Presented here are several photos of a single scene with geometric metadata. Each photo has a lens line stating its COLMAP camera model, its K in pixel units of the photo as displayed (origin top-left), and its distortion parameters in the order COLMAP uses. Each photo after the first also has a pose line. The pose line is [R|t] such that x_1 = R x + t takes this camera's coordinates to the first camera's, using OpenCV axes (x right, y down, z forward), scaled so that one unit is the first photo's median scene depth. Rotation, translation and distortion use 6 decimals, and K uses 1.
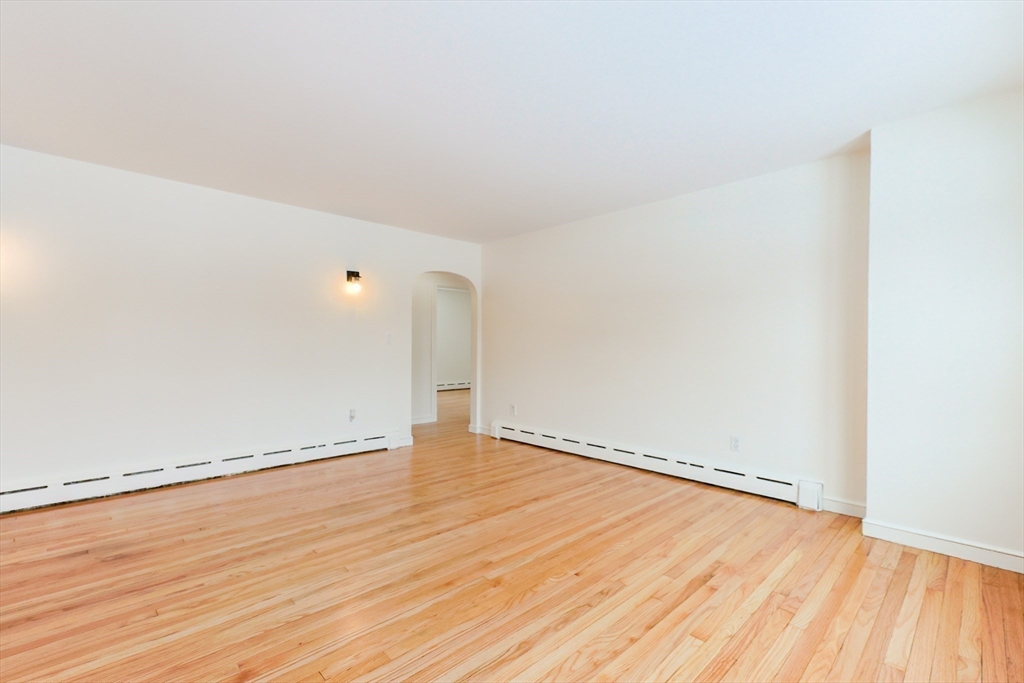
lens RADIAL K [[448.0, 0, 509.7], [0, 448.0, 354.6], [0, 0, 1]] dist [0.003192, 0.000437]
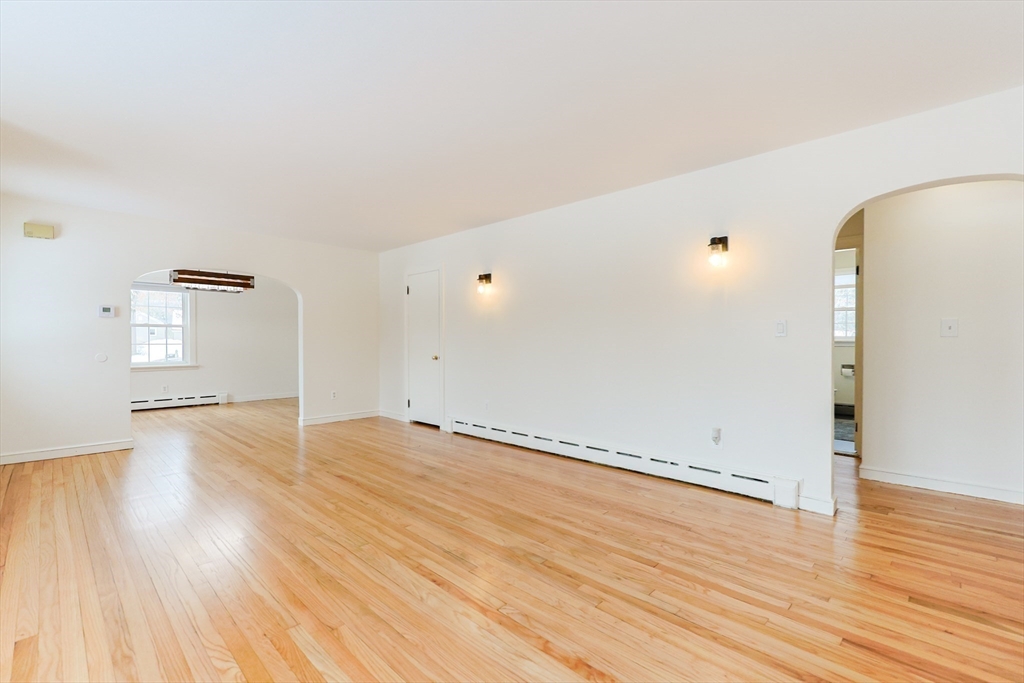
lens RADIAL K [[438.4, 0, 516.4], [0, 438.4, 341.4], [0, 0, 1]] dist [-0.000964, -0.000063]
pose [[0.054069, -0.008074, -0.998505, 0.536869], [-0.015925, 0.999833, -0.008947, -0.015721], [0.998410, 0.016385, 0.053931, 0.943714]]
